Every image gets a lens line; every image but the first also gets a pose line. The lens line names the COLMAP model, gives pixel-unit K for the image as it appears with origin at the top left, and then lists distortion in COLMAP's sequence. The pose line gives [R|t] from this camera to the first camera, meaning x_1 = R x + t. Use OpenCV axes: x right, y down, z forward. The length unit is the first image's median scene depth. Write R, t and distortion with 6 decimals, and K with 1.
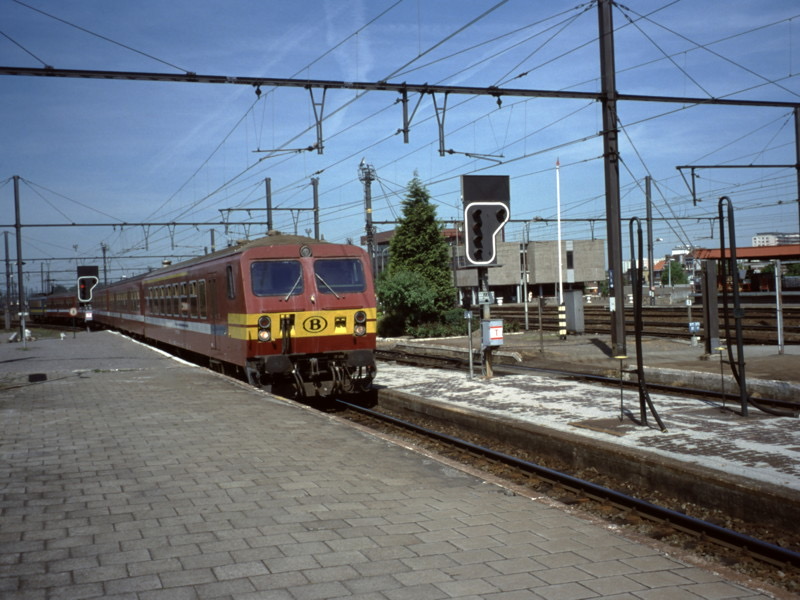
lens RADIAL K [[1041.7, 0, 447.8], [0, 1041.7, 299.6], [0, 0, 1]] dist [-0.026031, -0.071025]
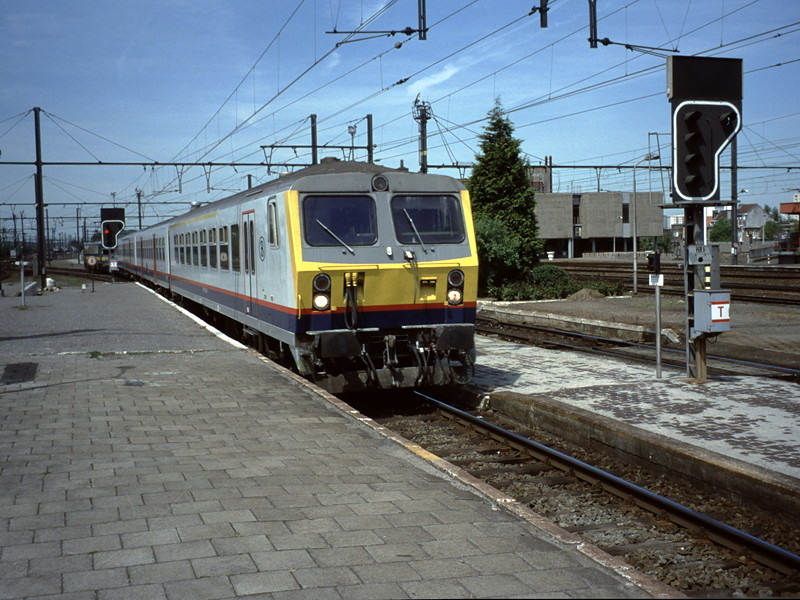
lens RADIAL K [[1060.9, 0, 400.0], [0, 1060.9, 300.0], [0, 0, 1]] dist [-0.021120, 0.019285]
pose [[0.996679, 0.021697, -0.078489, -0.039383], [-0.018141, 0.998789, 0.045736, -0.000173], [0.079386, -0.044160, 0.995865, 0.148464]]
